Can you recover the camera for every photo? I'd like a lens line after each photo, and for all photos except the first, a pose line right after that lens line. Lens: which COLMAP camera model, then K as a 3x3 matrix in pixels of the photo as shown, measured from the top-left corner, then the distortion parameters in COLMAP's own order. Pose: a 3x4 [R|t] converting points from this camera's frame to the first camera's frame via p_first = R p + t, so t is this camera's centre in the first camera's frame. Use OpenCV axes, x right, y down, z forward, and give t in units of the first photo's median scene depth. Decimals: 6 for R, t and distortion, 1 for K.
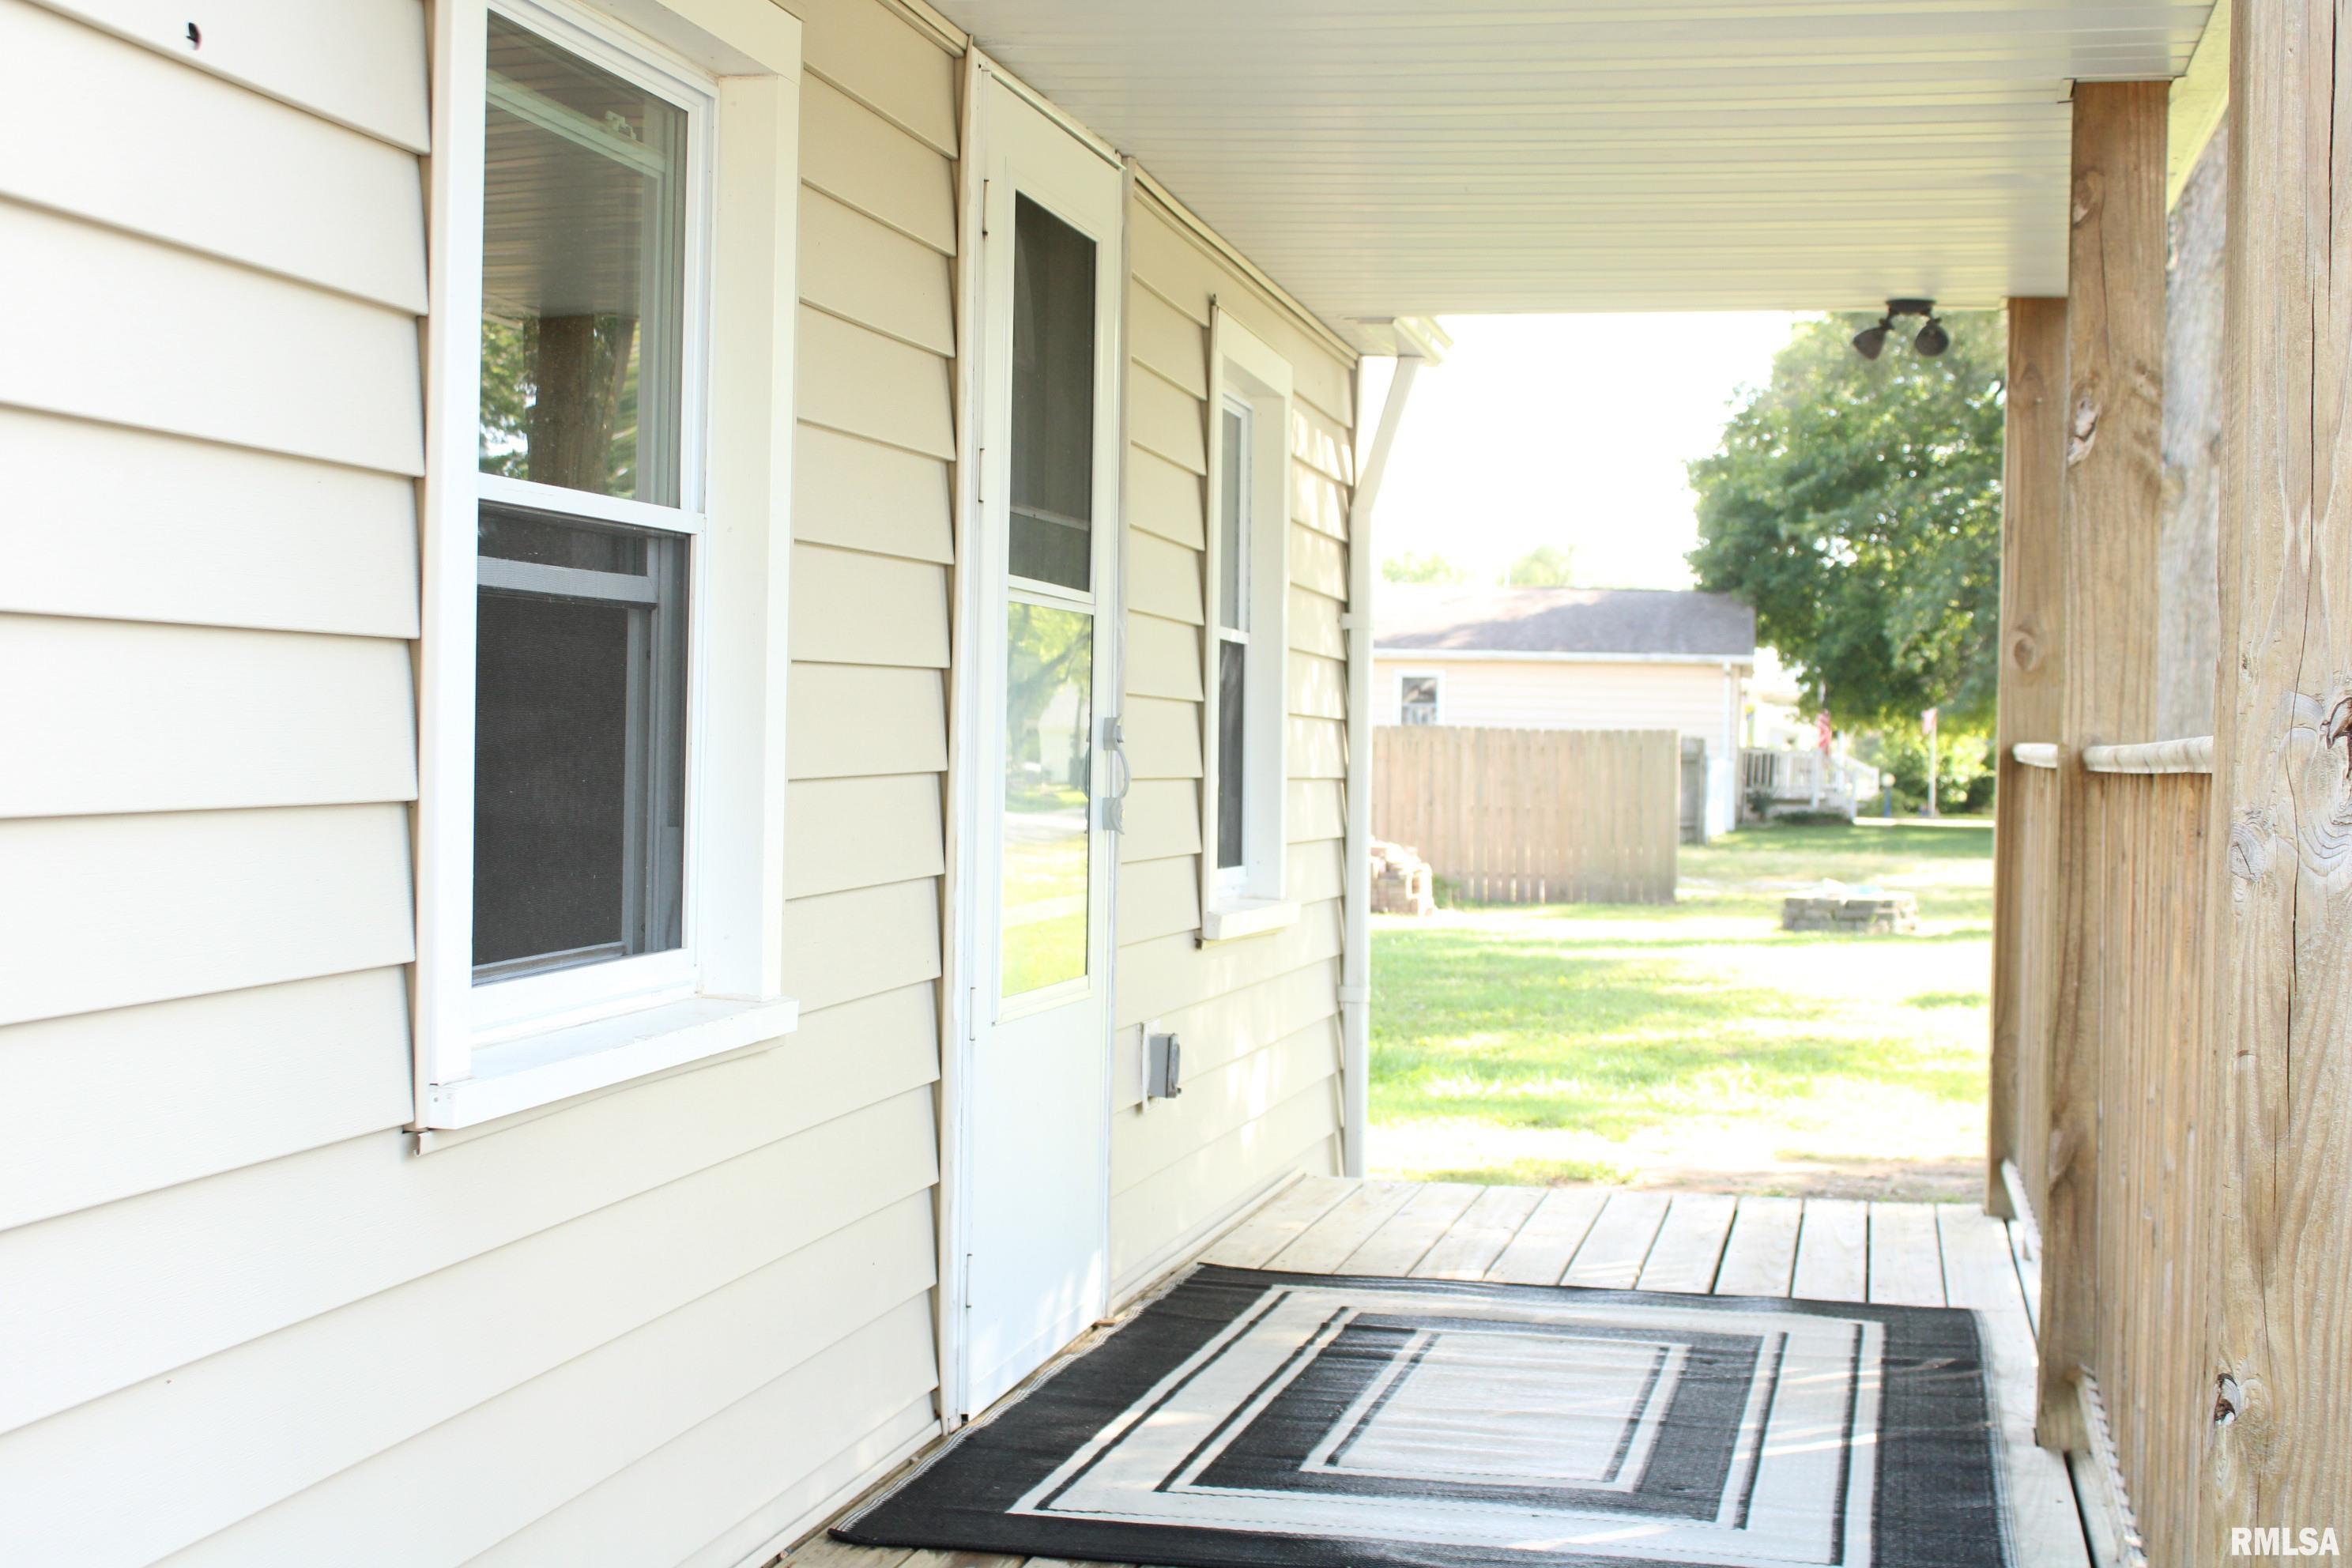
lens RADIAL K [[3121.0, 0, 1180.5], [0, 3121.0, 789.8], [0, 0, 1]] dist [-0.016324, 0.000000]
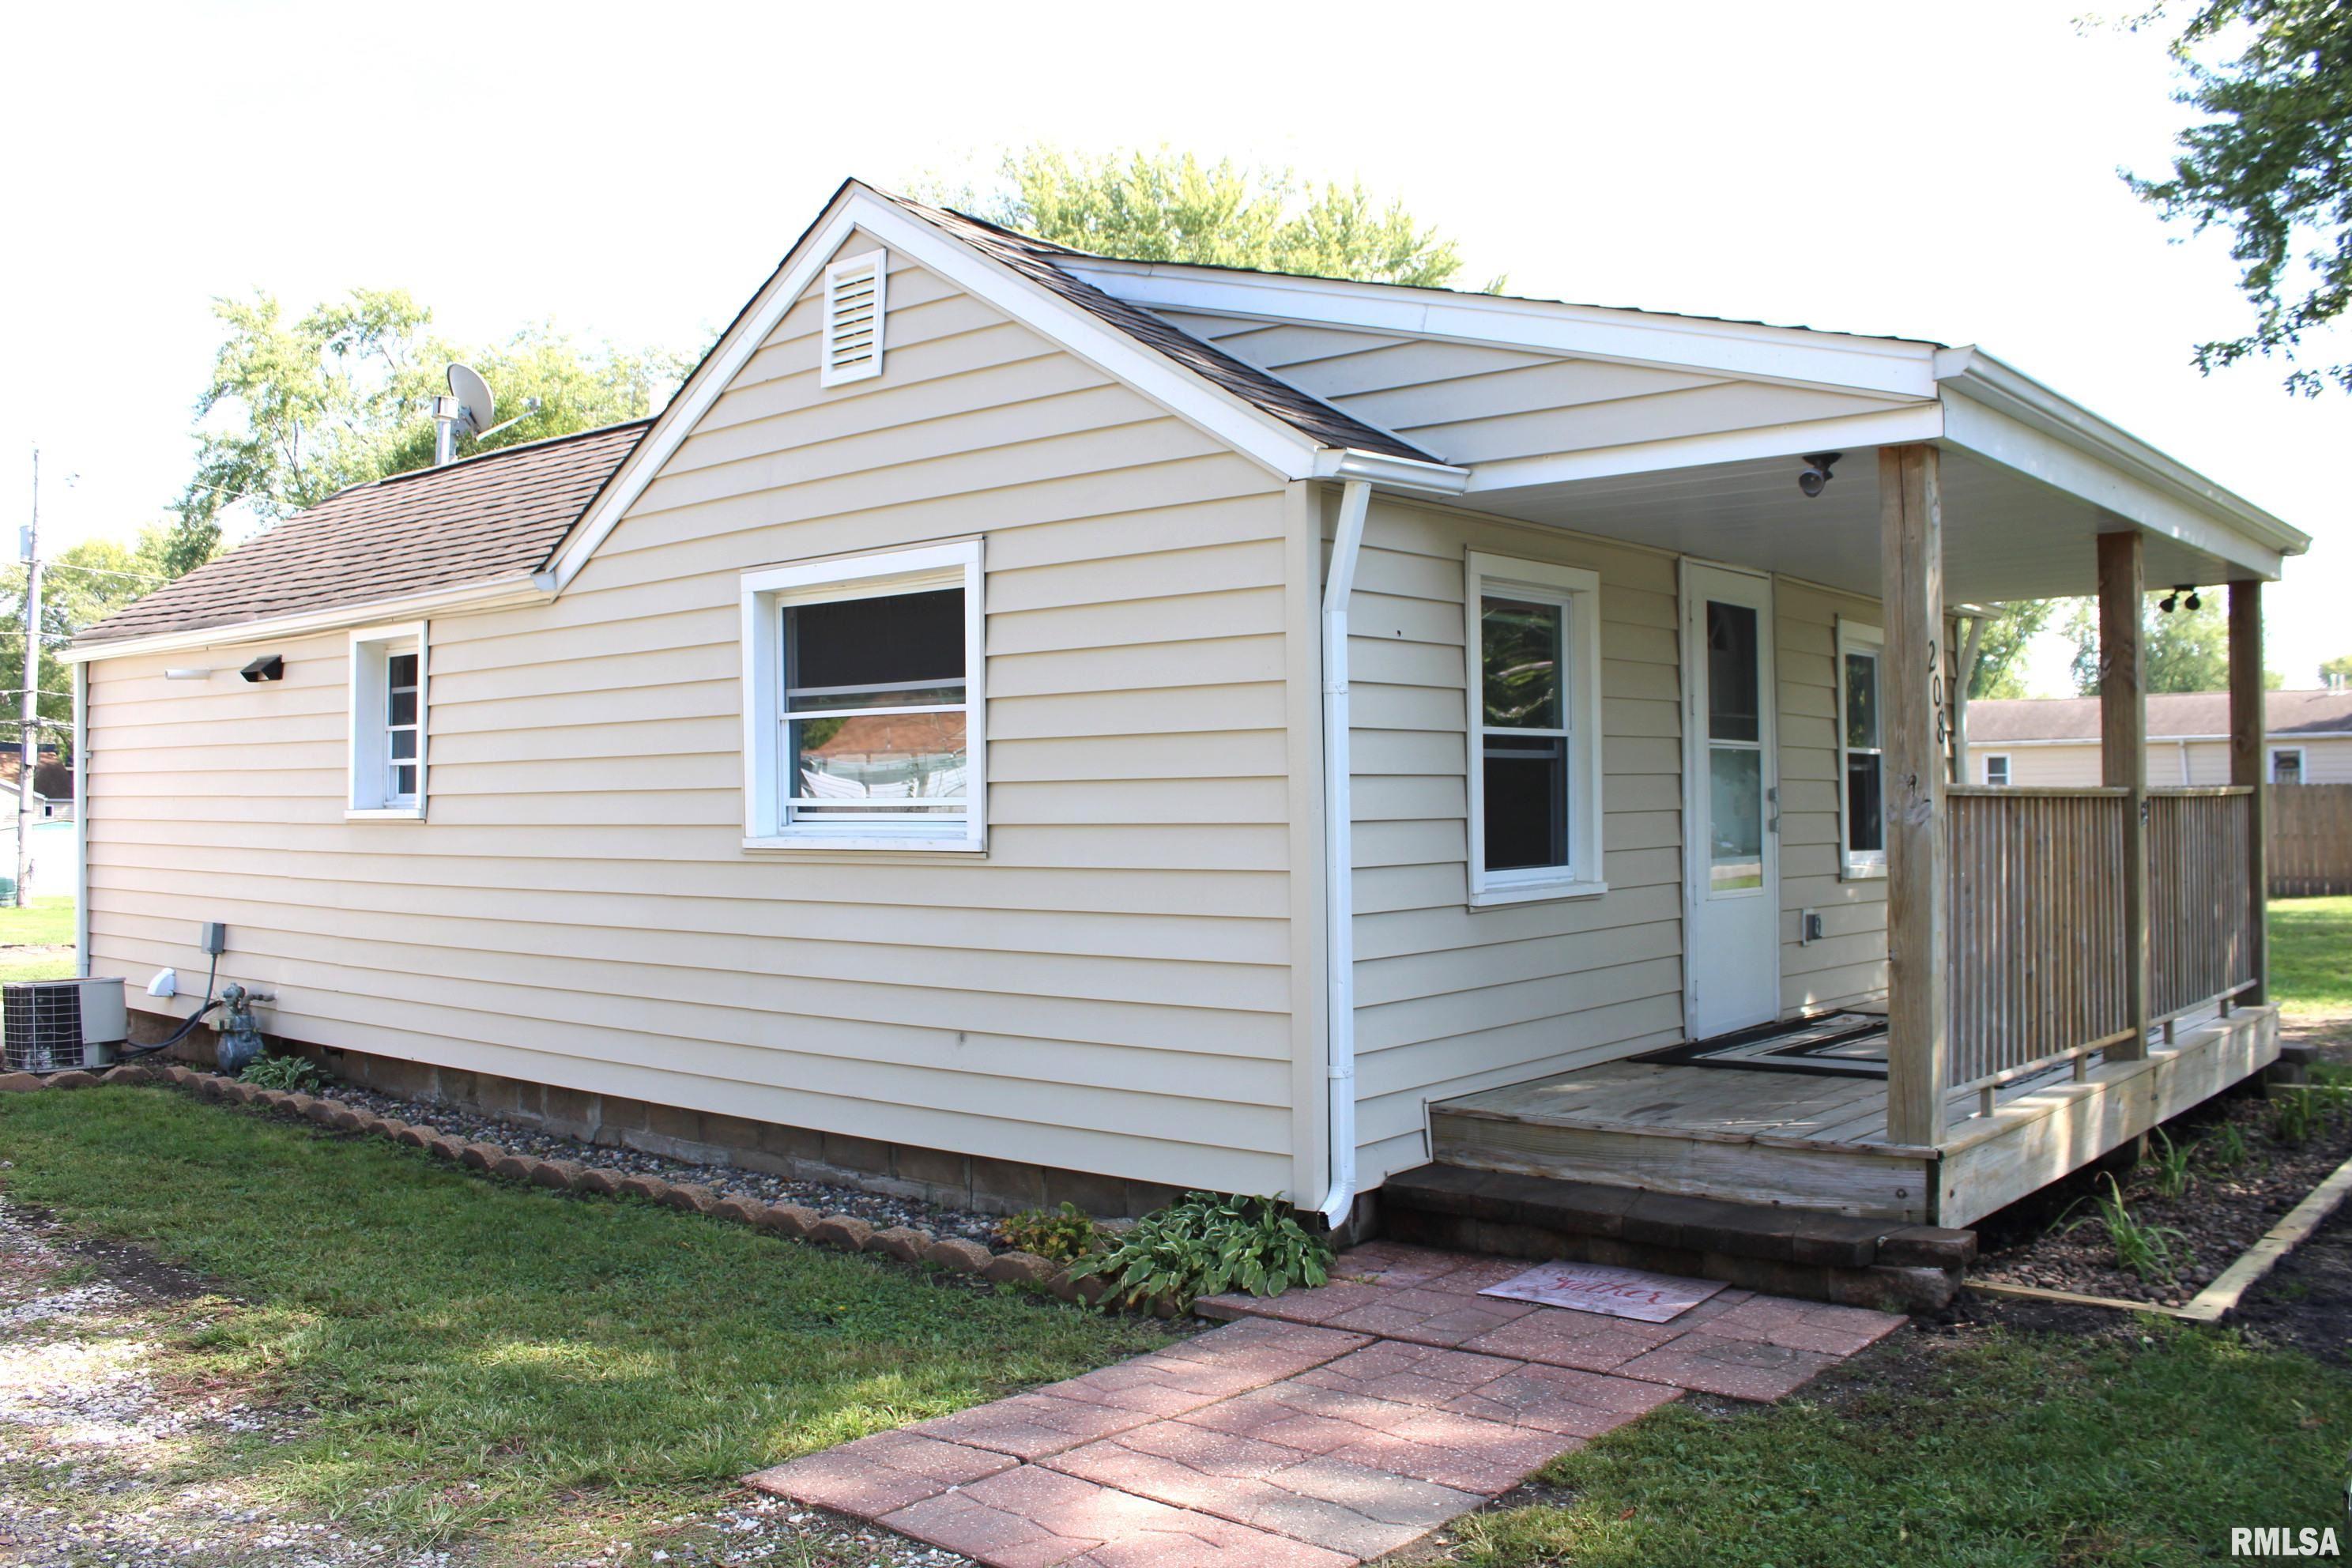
lens RADIAL K [[1945.7, 0, 1177.3], [0, 1945.7, 783.7], [0, 0, 1]] dist [-0.158351, 0.135388]
pose [[0.886288, -0.034315, -0.461861, 0.286921], [0.019785, 0.999146, -0.036268, 0.021987], [0.462711, 0.023006, 0.886211, -0.670659]]
